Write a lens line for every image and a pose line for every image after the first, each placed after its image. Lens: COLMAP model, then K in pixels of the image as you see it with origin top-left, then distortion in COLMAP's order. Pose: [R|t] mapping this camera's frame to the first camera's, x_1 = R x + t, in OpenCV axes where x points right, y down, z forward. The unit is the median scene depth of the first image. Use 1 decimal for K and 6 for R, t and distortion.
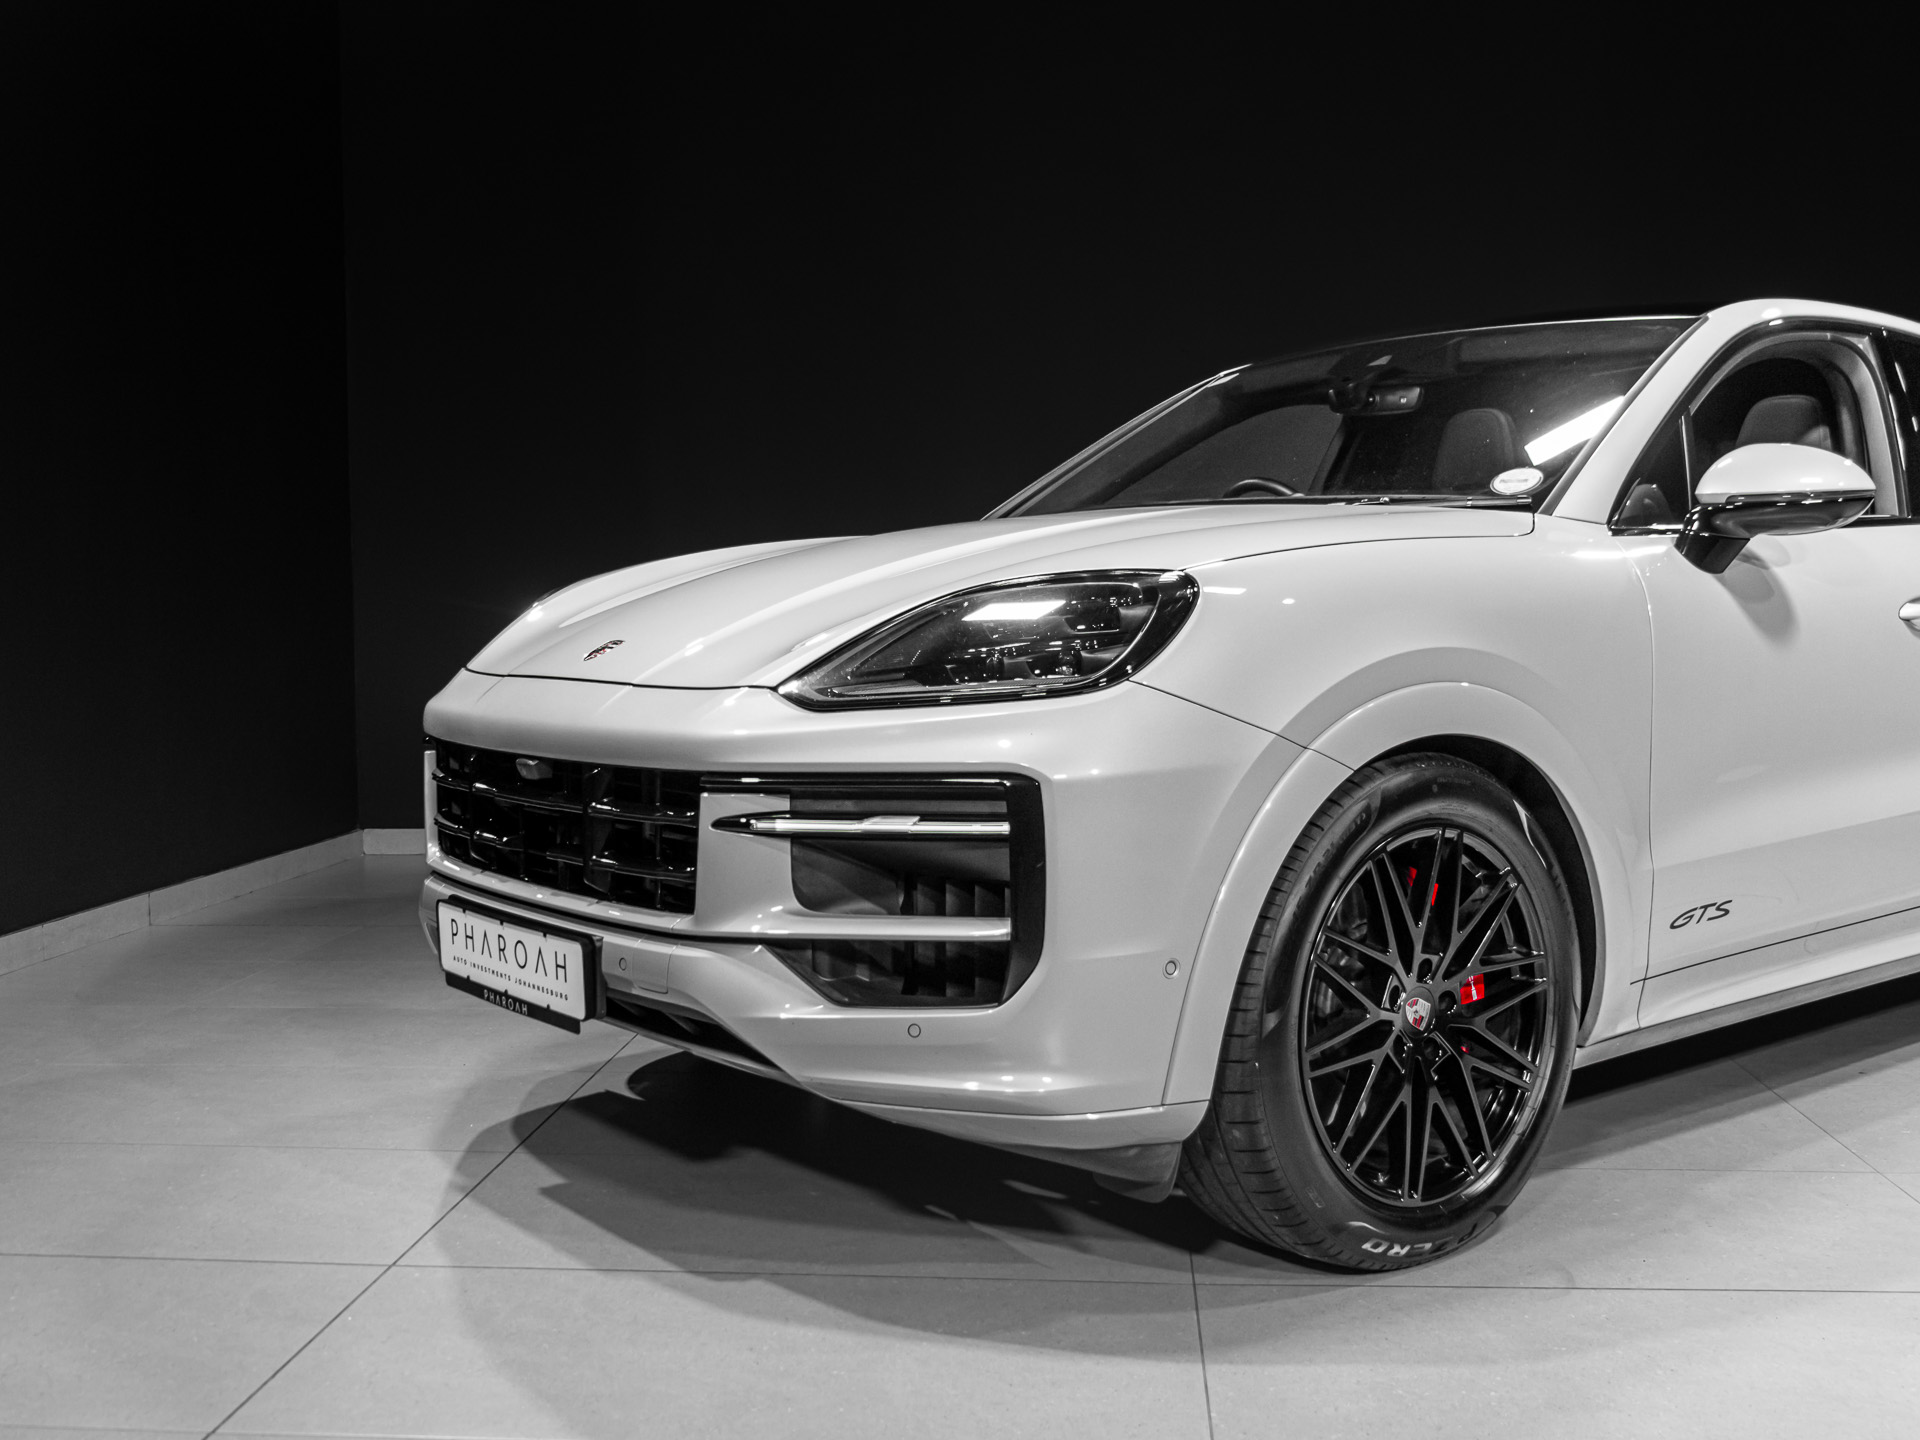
lens RADIAL K [[1975.3, 0, 943.5], [0, 1975.3, 708.8], [0, 0, 1]] dist [-0.030909, 0.000000]
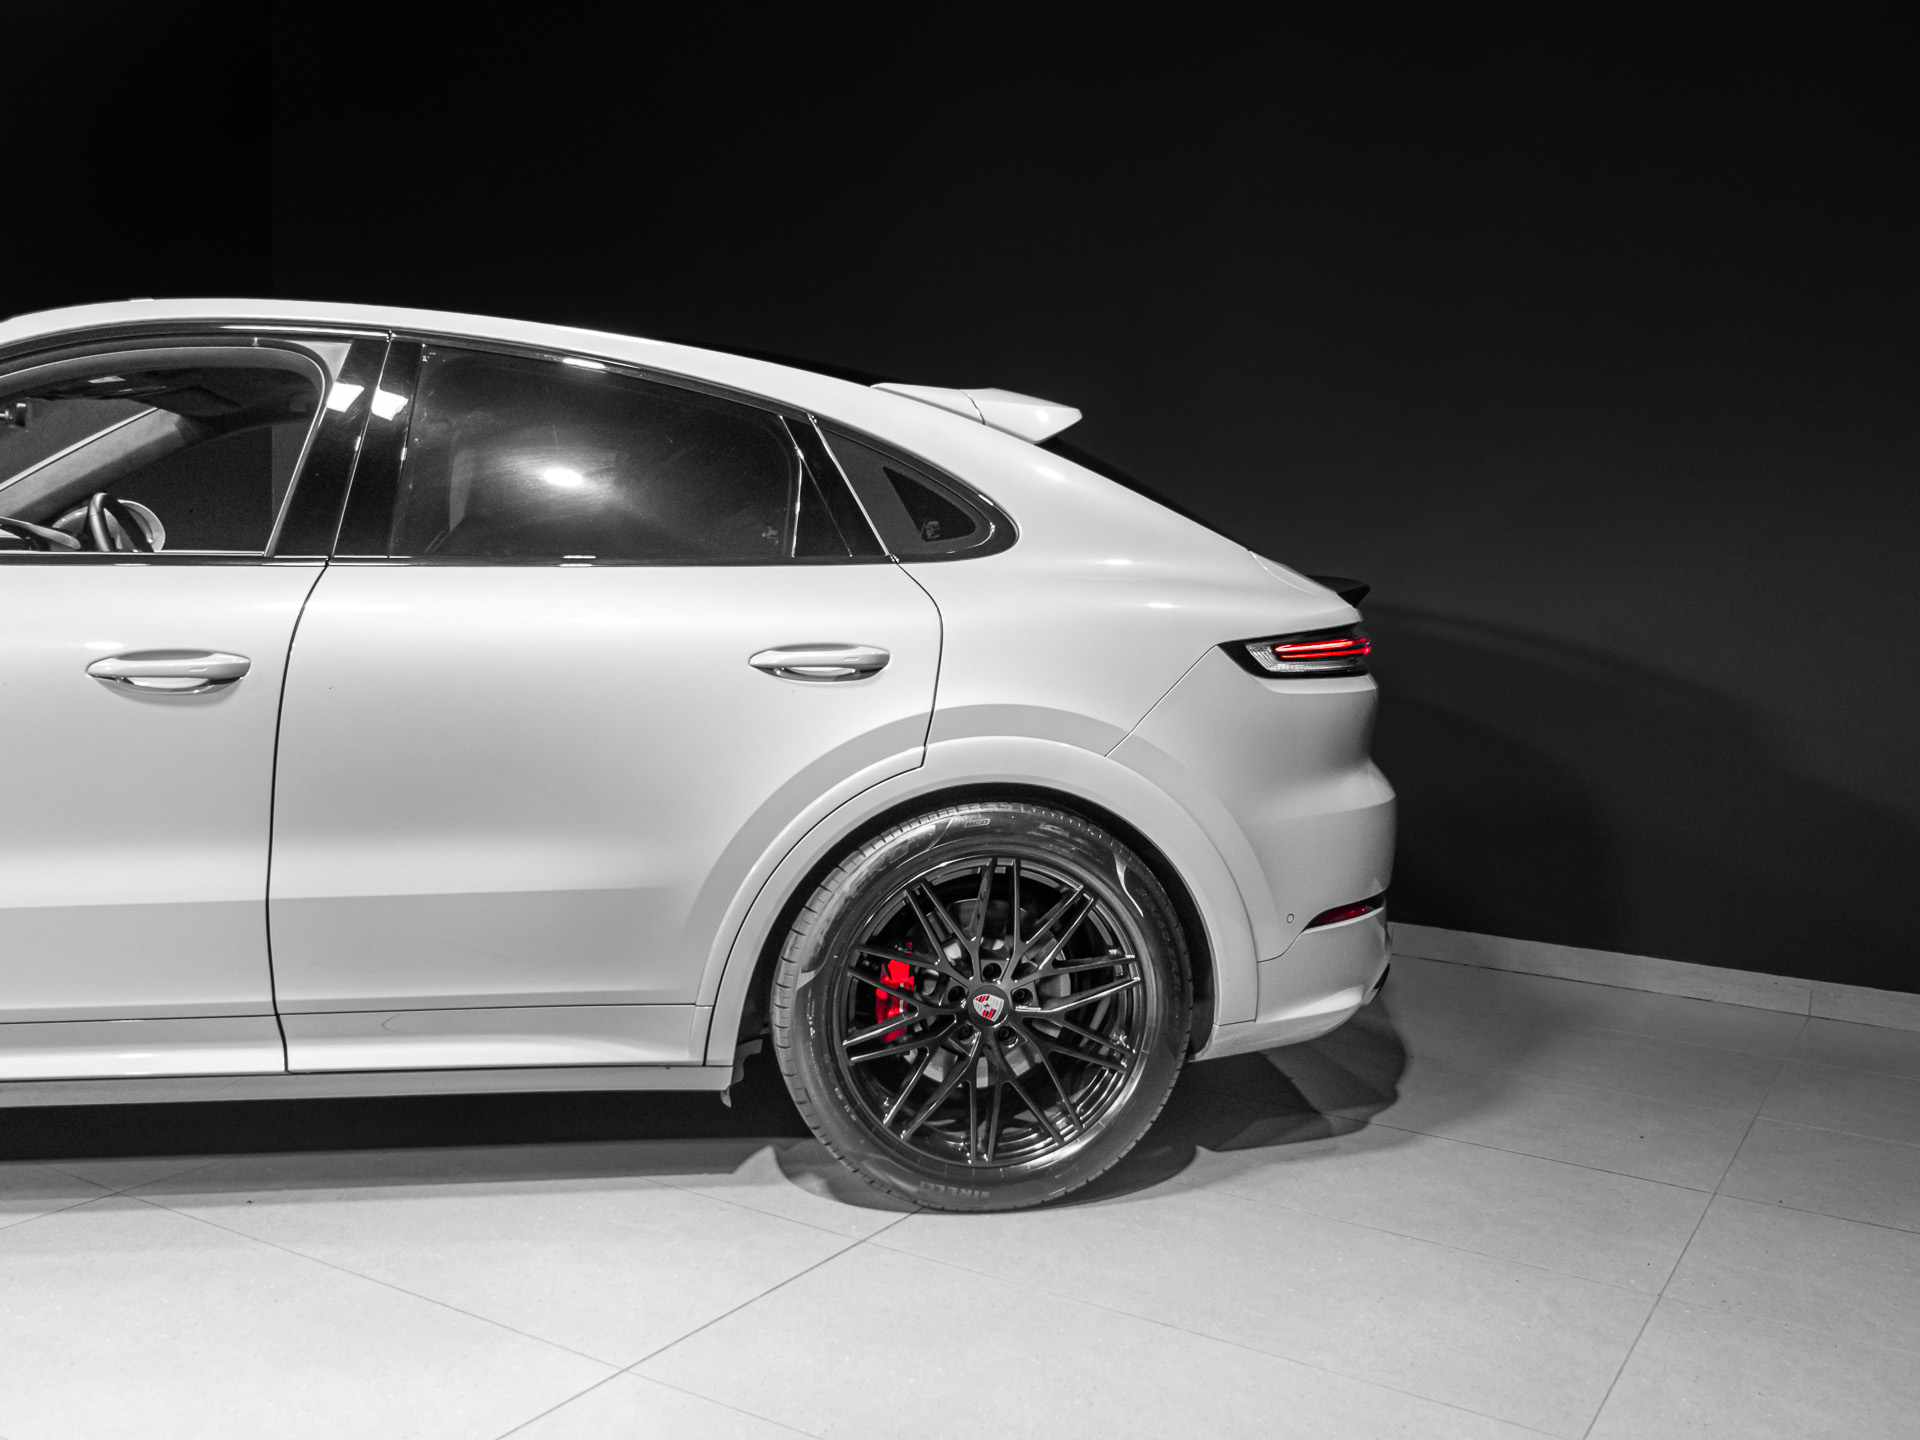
lens RADIAL K [[1758.8, 0, 931.9], [0, 1758.8, 720.4], [0, 0, 1]] dist [-0.001752, 0.000000]
pose [[0.899756, 0.079911, -0.429015, 1.443960], [-0.071977, 0.996802, 0.034716, -0.100097], [0.430417, -0.000357, 0.902630, 0.596584]]
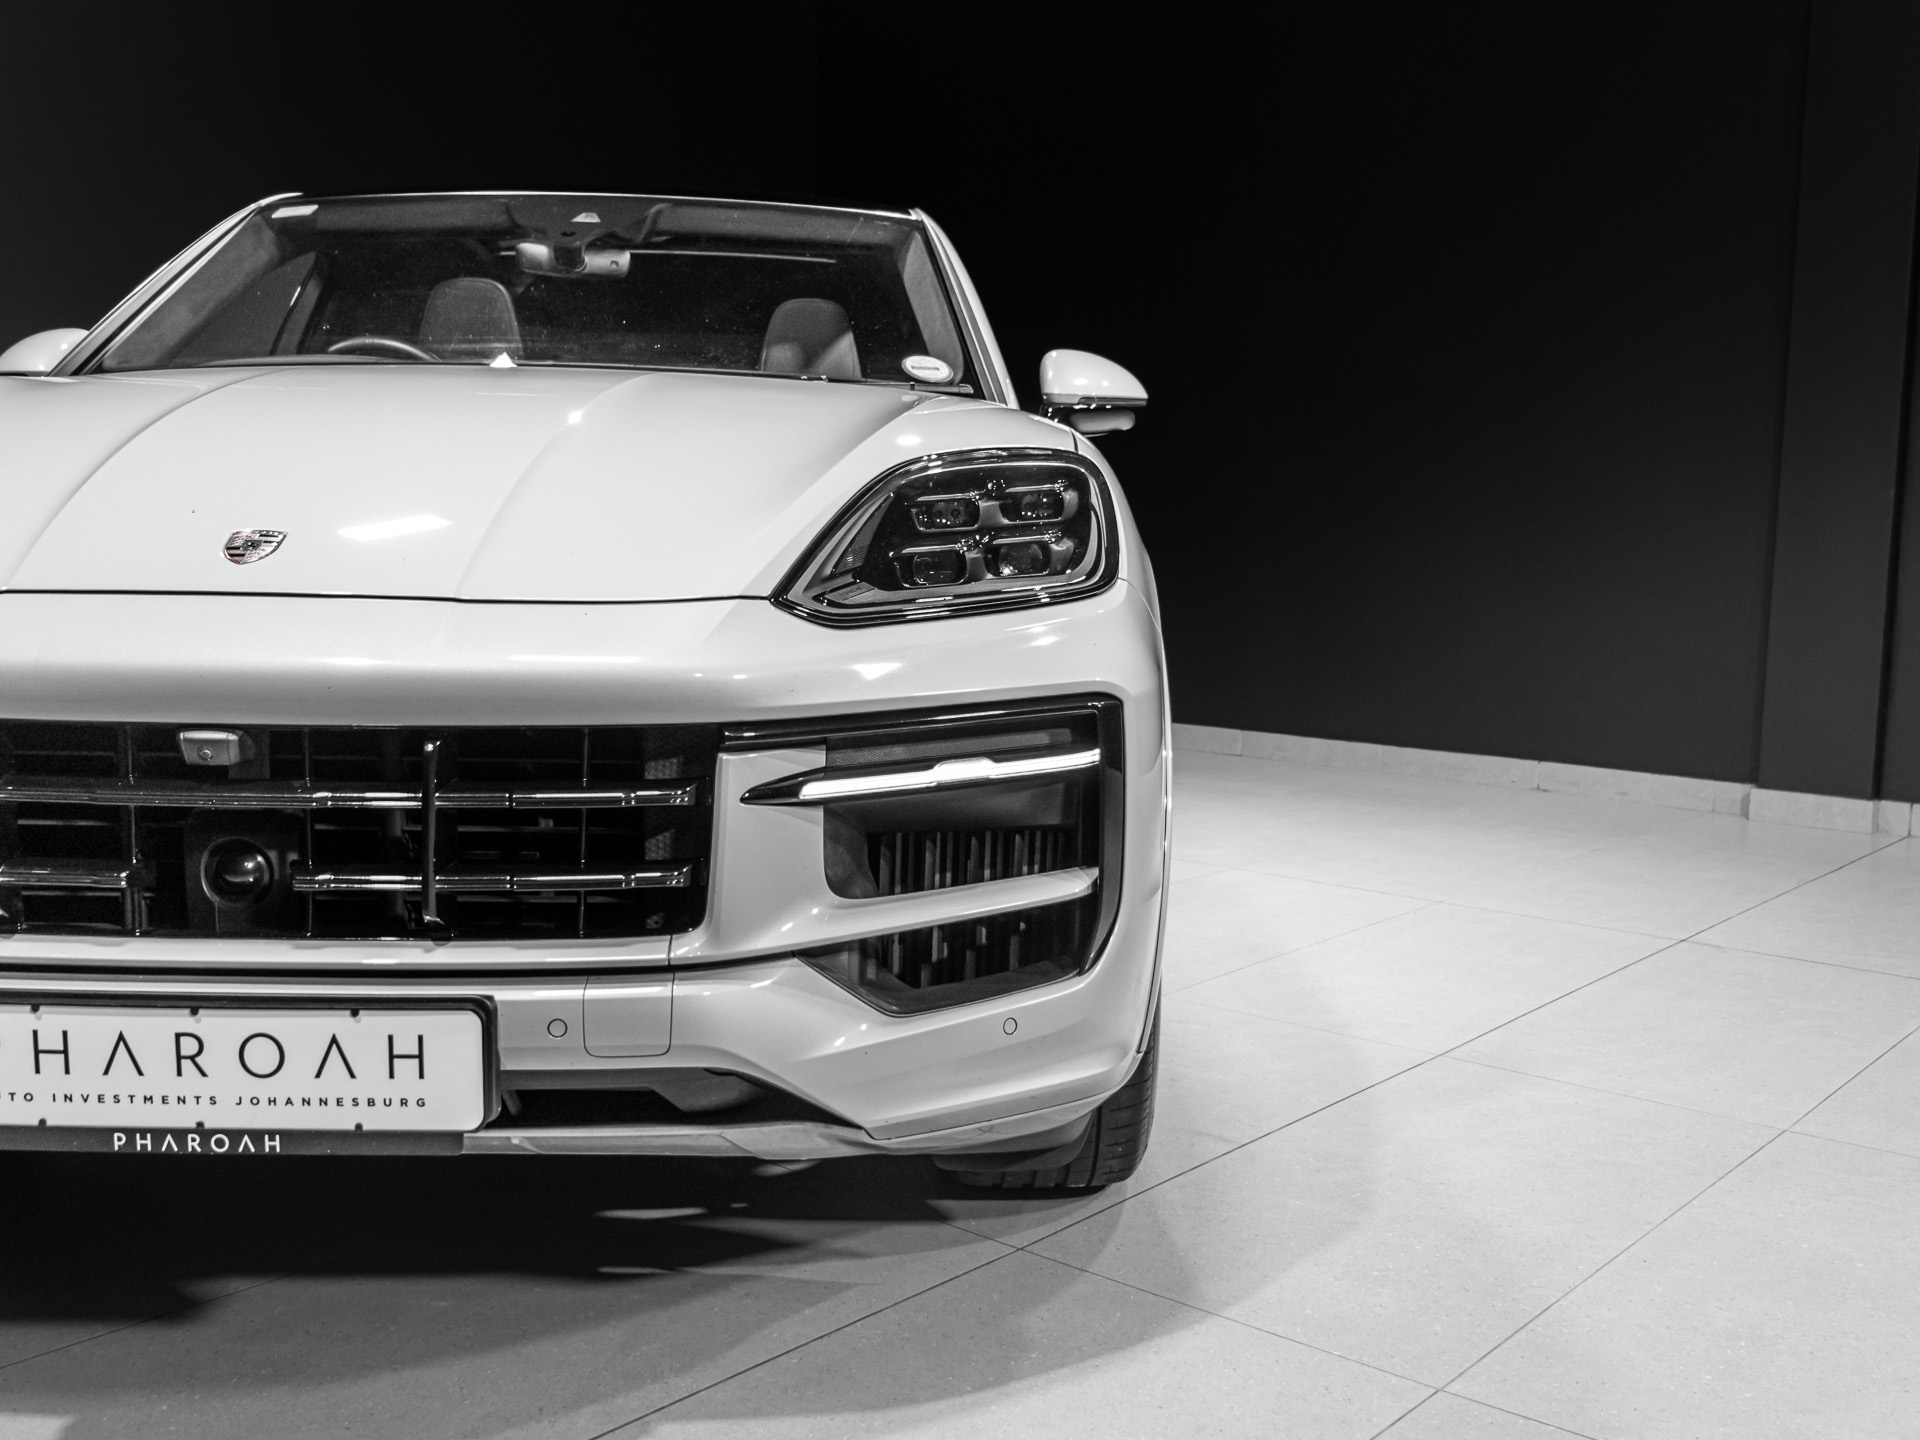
lens RADIAL K [[1926.5, 0, 968.5], [0, 1926.5, 718.3], [0, 0, 1]] dist [-0.033844, 0.000000]
pose [[0.585537, -0.076552, 0.807023, -0.562014], [0.023594, 0.996719, 0.077427, -0.017900], [-0.810303, -0.026295, 0.585422, 0.497562]]
